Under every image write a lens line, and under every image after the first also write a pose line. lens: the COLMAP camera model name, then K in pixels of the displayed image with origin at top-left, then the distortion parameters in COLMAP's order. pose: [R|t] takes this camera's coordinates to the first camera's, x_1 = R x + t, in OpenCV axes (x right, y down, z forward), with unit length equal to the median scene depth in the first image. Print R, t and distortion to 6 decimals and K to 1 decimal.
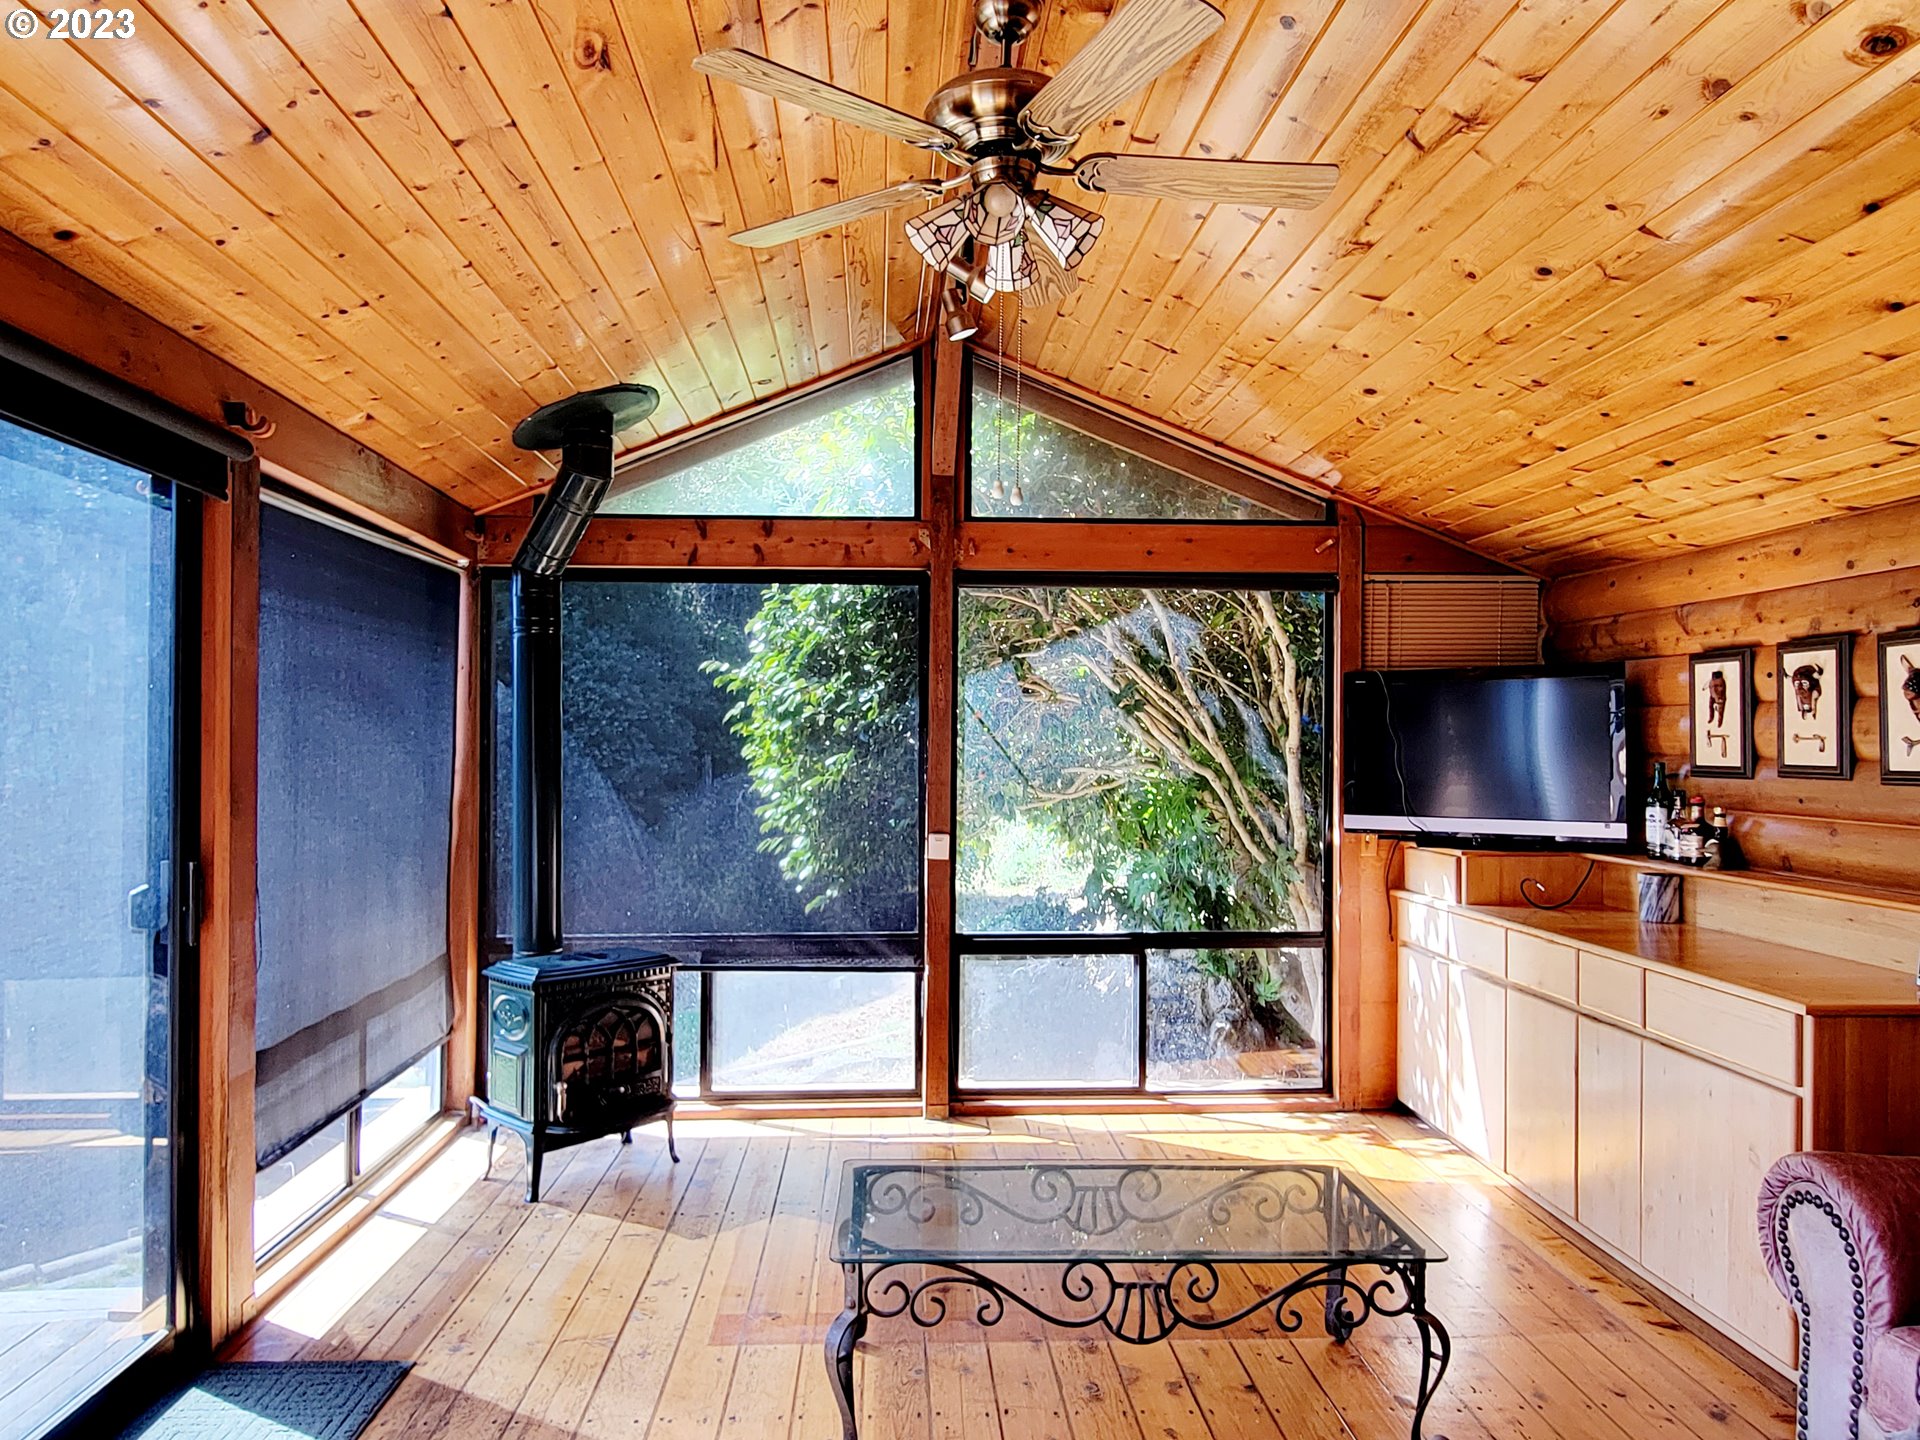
lens RADIAL K [[1253.6, 0, 965.1], [0, 1253.6, 724.2], [0, 0, 1]] dist [0.000562, -0.001103]
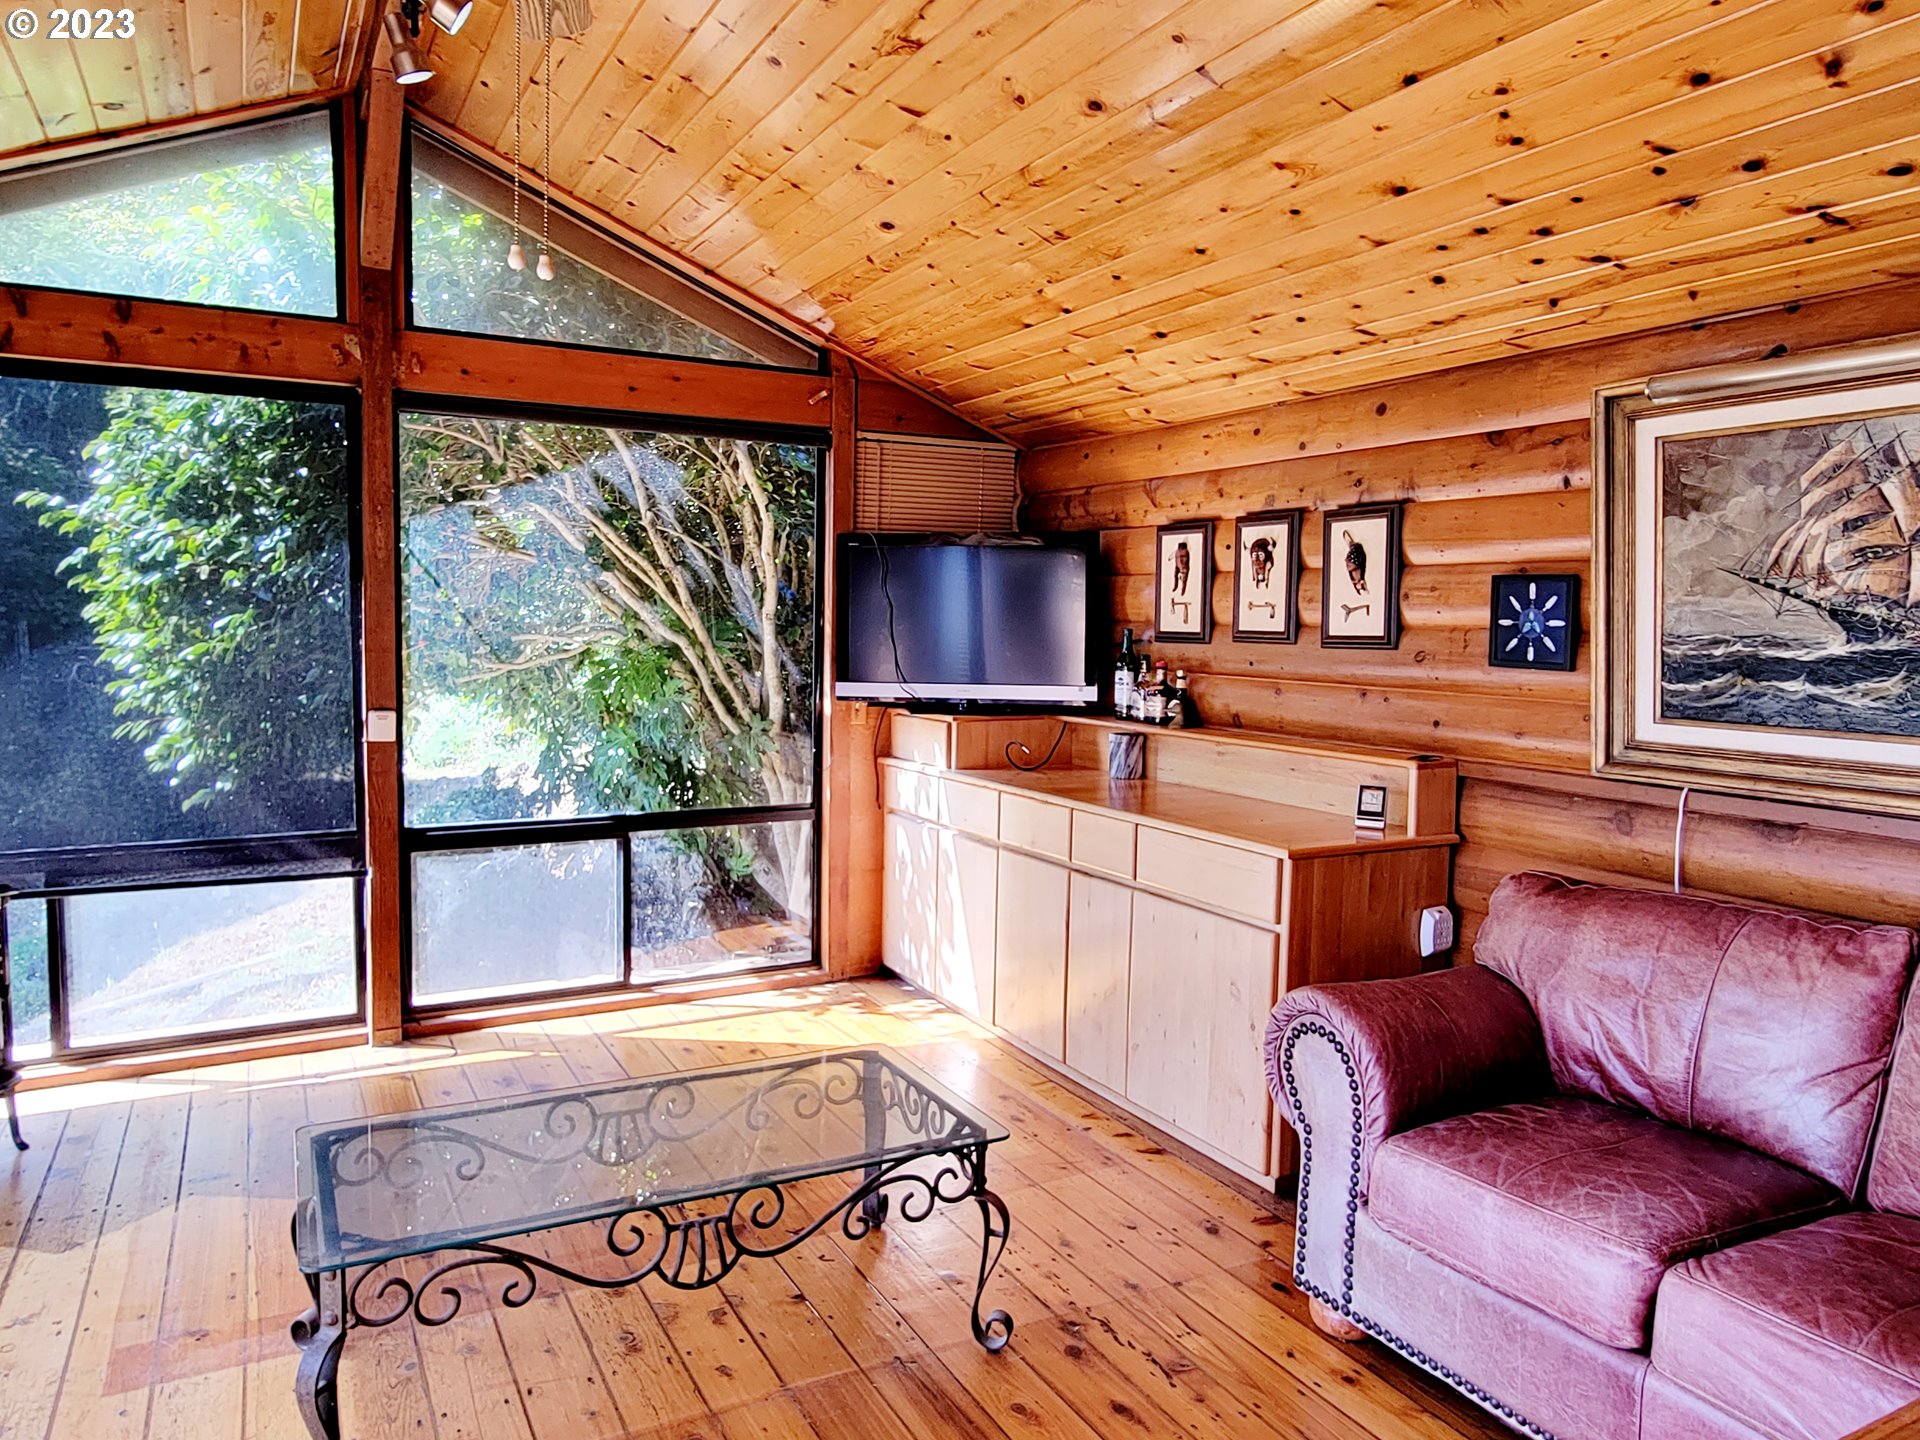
lens RADIAL K [[1253.6, 0, 926.5], [0, 1253.6, 714.6], [0, 0, 1]] dist [0.000562, -0.001103]
pose [[0.909828, -0.023272, 0.414333, -0.040380], [-0.015881, 0.995742, 0.090802, 0.009441], [-0.414682, -0.089194, 0.905585, 0.107166]]
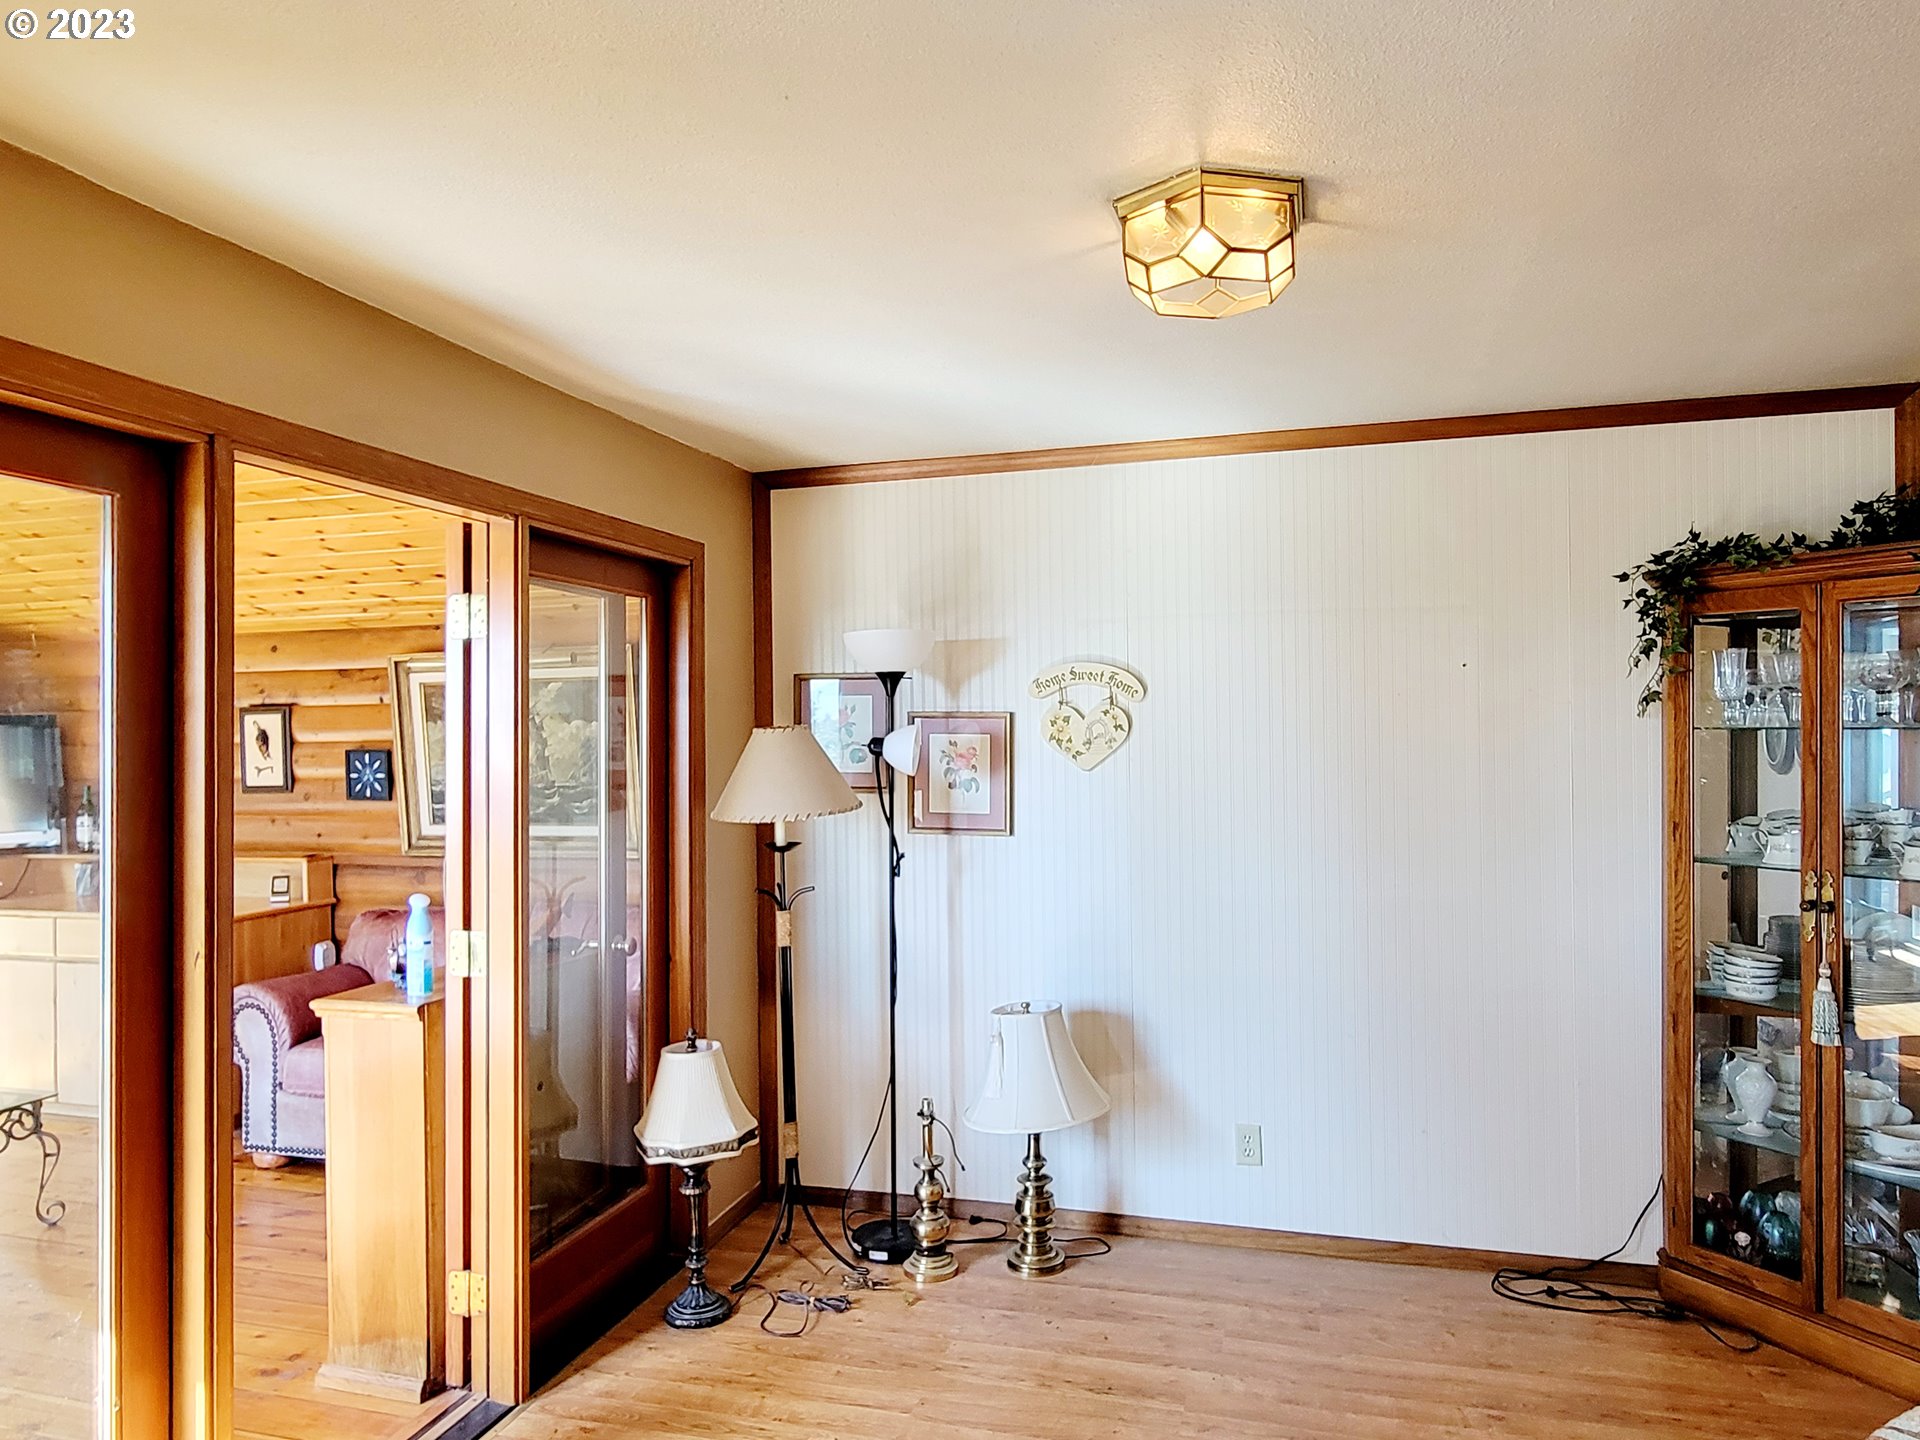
lens RADIAL K [[1253.6, 0, 963.9], [0, 1253.6, 727.0], [0, 0, 1]] dist [0.000562, -0.001103]
pose [[0.316161, -0.010580, 0.948646, -0.495325], [0.003763, 0.999944, 0.009899, -0.047510], [-0.948698, 0.000440, 0.316184, -0.414021]]
